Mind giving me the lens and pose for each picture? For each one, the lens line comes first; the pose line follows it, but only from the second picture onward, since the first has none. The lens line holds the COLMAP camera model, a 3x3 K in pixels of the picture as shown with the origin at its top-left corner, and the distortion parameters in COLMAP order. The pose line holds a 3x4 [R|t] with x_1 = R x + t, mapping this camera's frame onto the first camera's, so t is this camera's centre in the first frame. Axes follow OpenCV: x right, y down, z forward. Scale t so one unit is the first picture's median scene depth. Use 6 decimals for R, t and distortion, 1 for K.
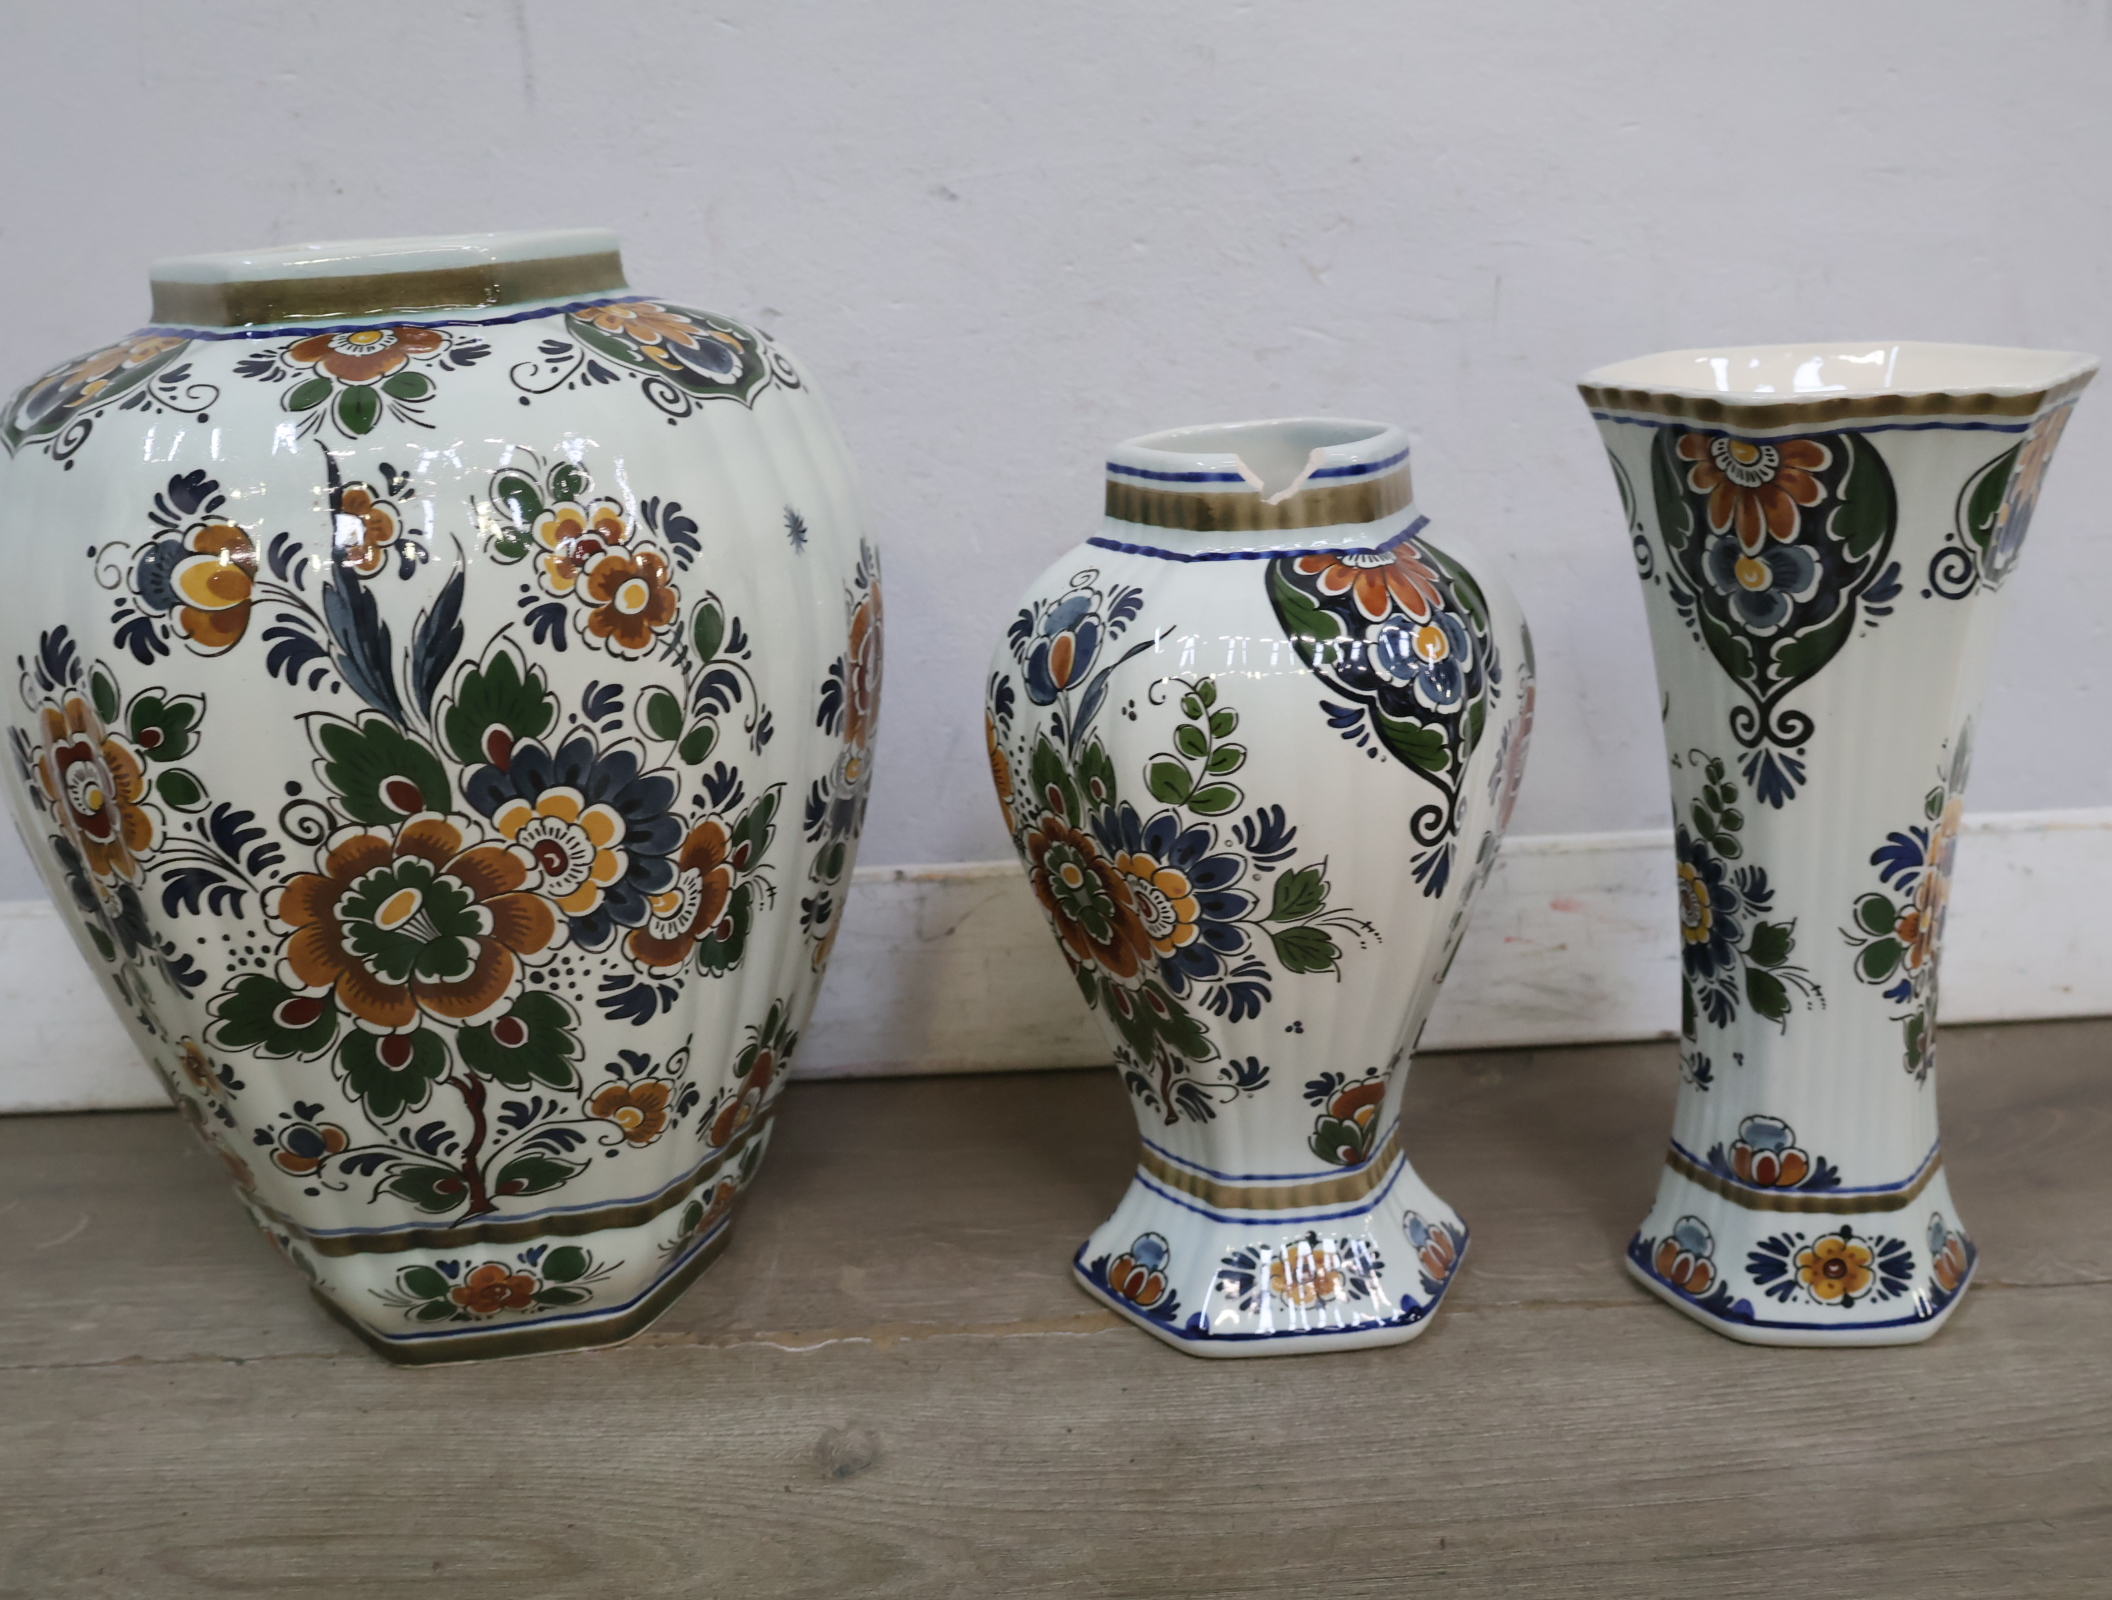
lens RADIAL K [[2396.6, 0, 1048.3], [0, 2396.6, 794.7], [0, 0, 1]] dist [0.016229, -0.006656]
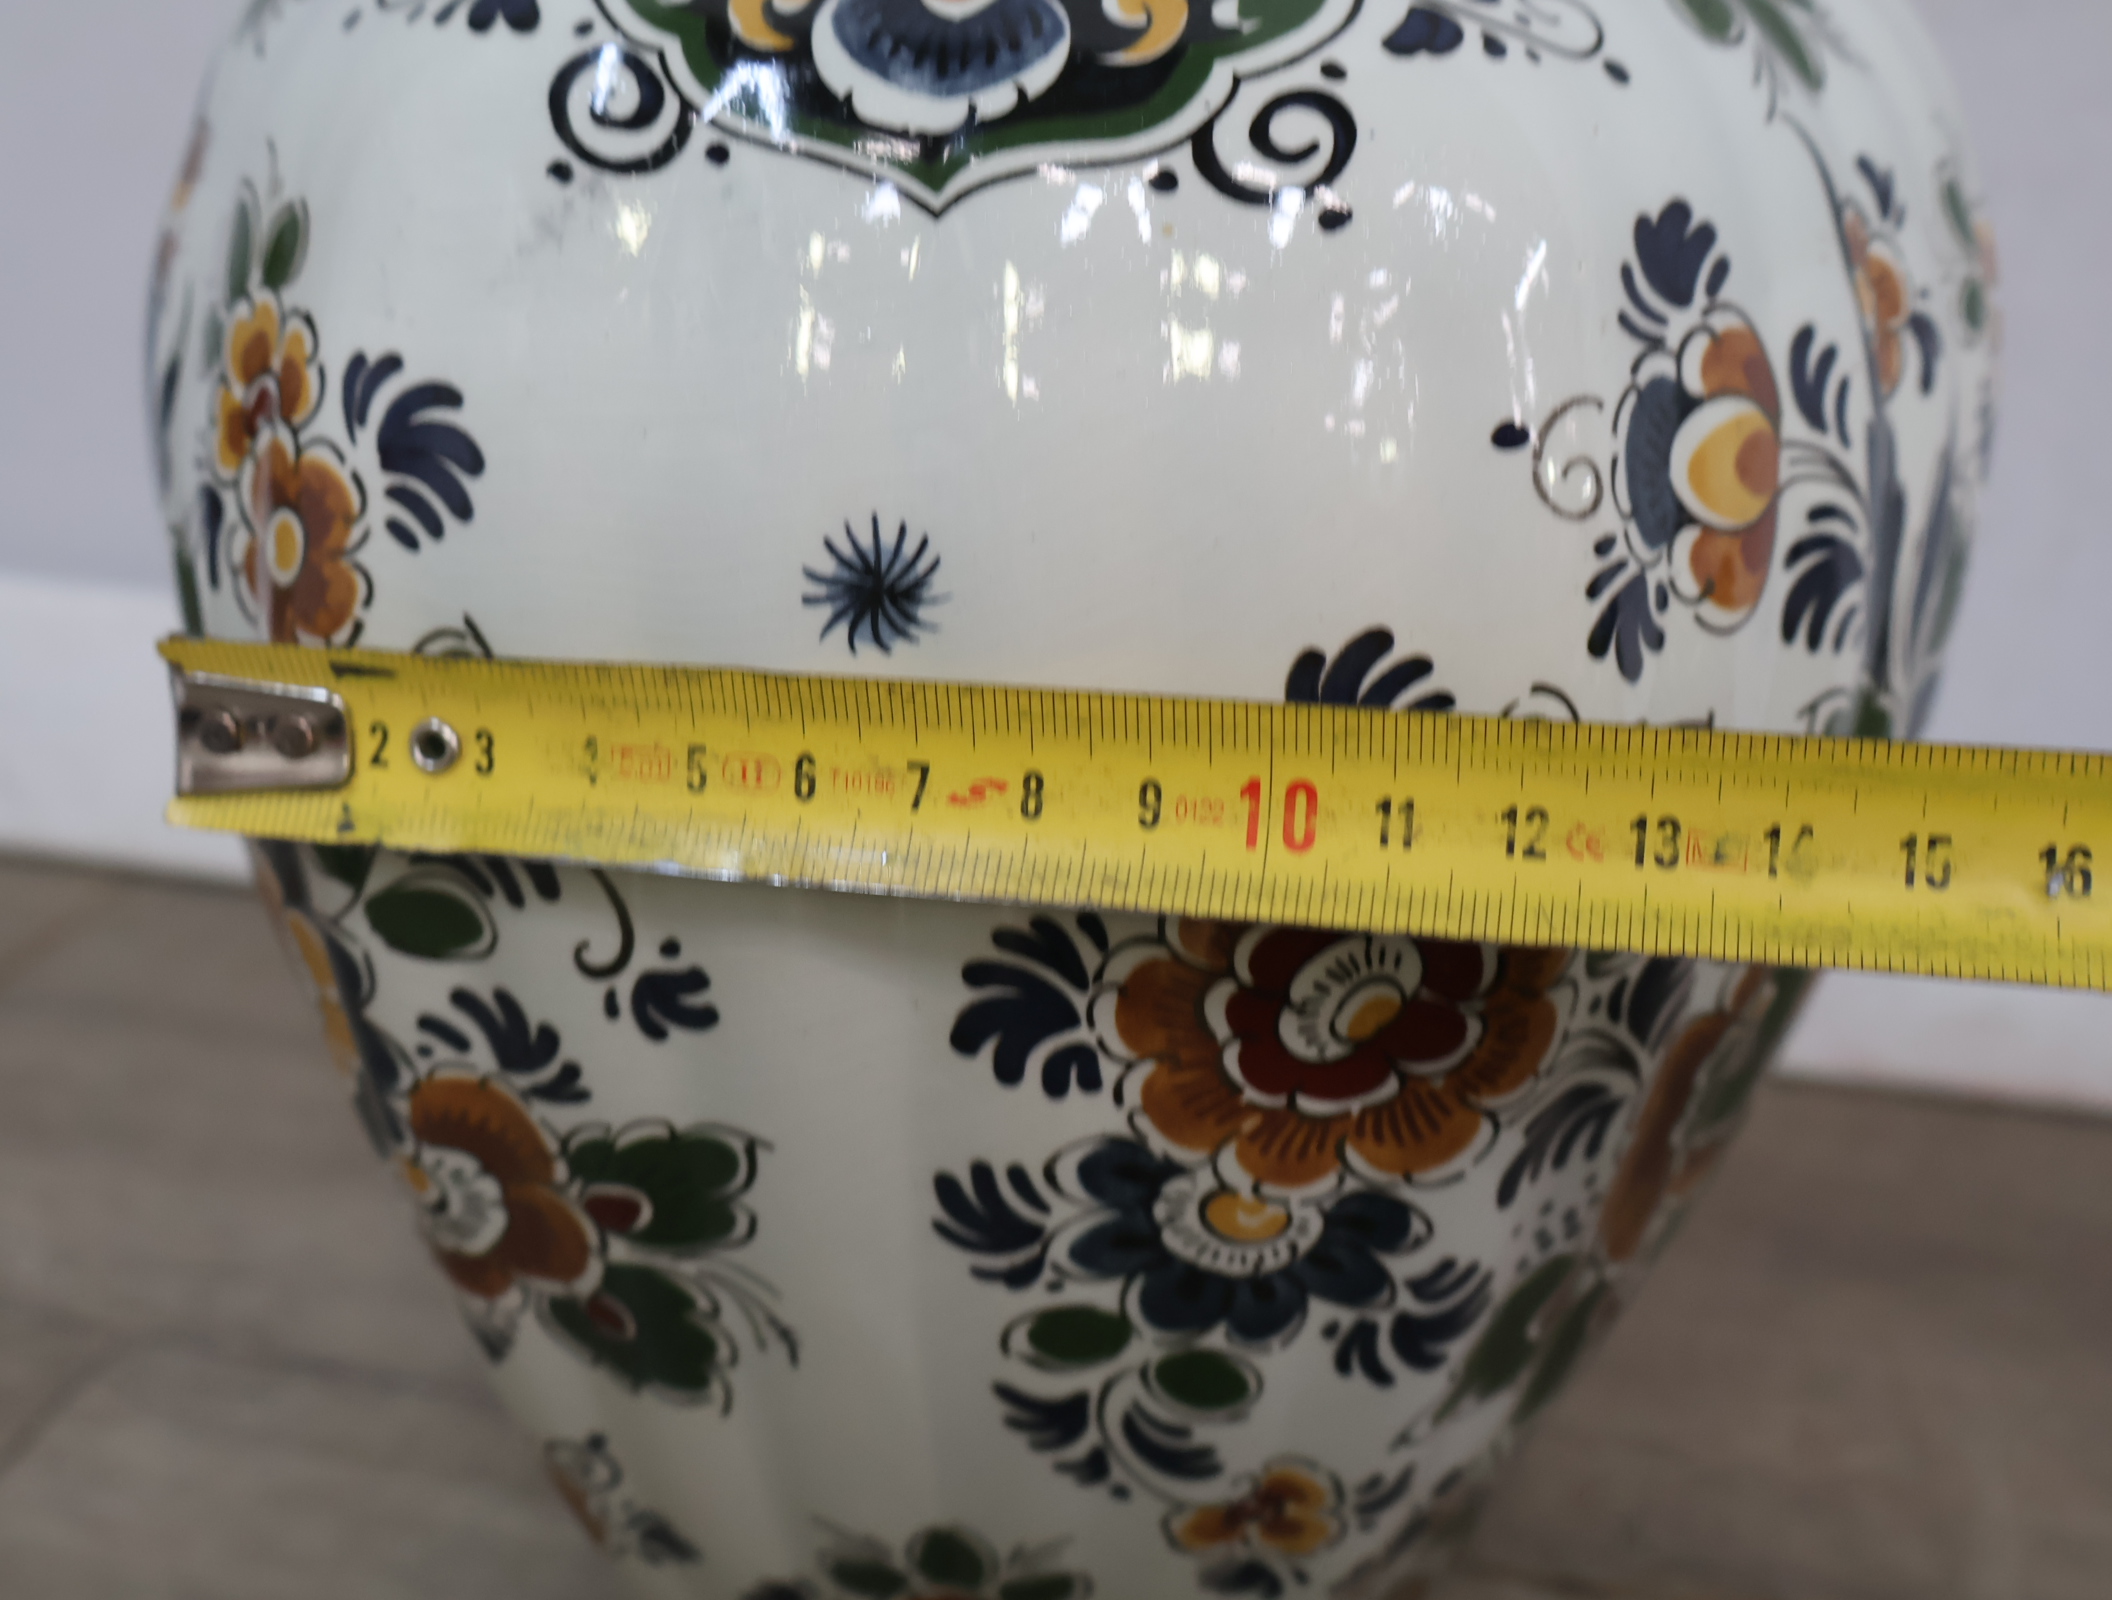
lens RADIAL K [[2418.1, 0, 1052.5], [0, 2418.1, 807.2], [0, 0, 1]] dist [0.018605, -0.012535]
pose [[0.717025, -0.254693, 0.648850, -0.701336], [0.130370, 0.963430, 0.234107, -0.139819], [-0.684747, -0.083270, 0.724008, 0.728738]]
